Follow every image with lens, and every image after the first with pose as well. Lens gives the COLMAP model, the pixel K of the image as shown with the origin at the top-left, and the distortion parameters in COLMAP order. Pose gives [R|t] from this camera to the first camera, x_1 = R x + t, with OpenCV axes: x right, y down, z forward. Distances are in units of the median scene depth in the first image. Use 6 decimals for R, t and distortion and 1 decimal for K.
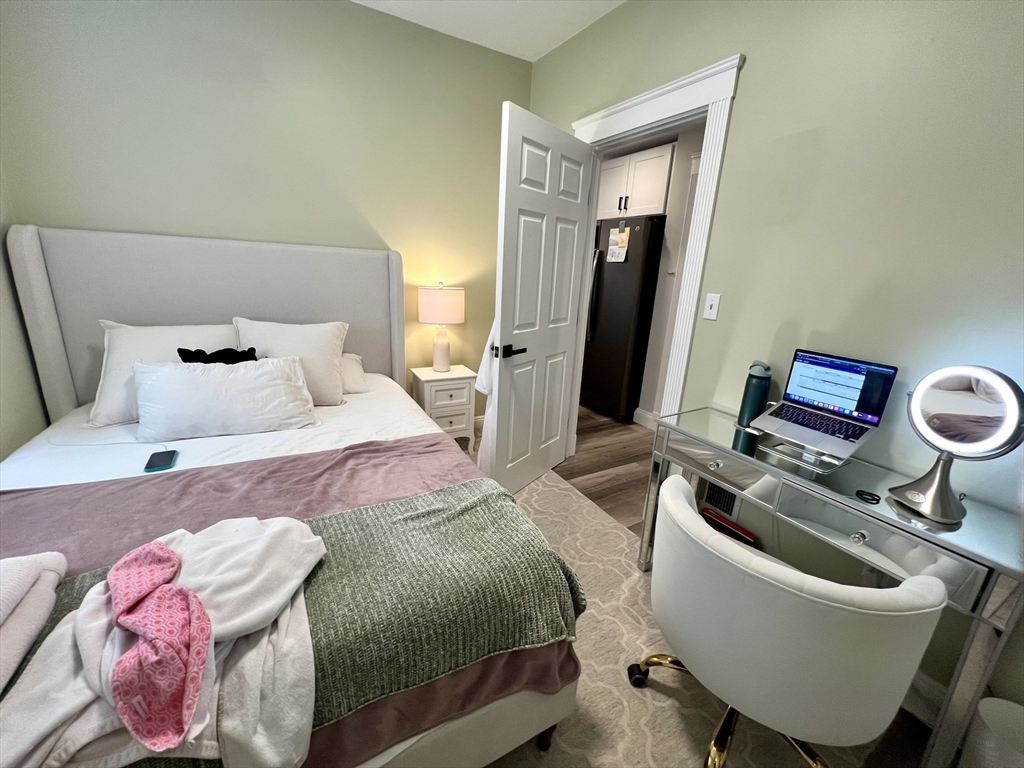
lens RADIAL K [[407.6, 0, 517.6], [0, 407.6, 380.9], [0, 0, 1]] dist [-0.002357, -0.000051]
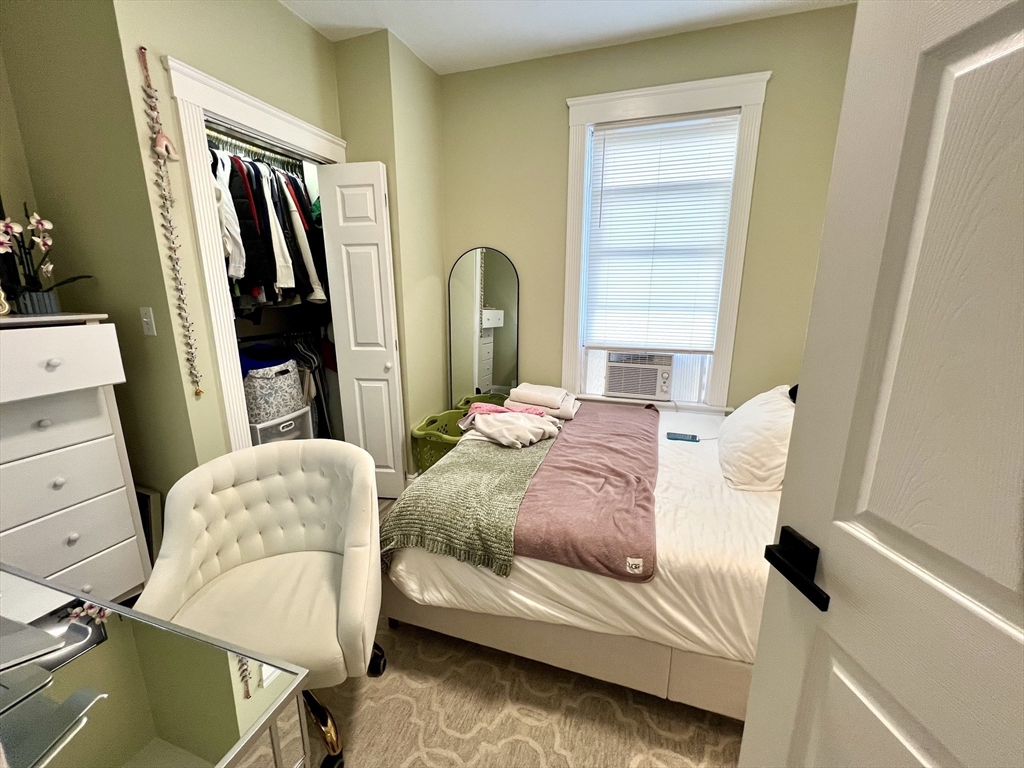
lens RADIAL K [[407.6, 0, 517.6], [0, 407.6, 380.9], [0, 0, 1]] dist [-0.002357, -0.000051]
pose [[-0.747011, 0.085525, -0.659287, 0.498617], [-0.227730, 0.898774, 0.374625, -0.396859], [0.624590, 0.429989, -0.651918, 1.510738]]
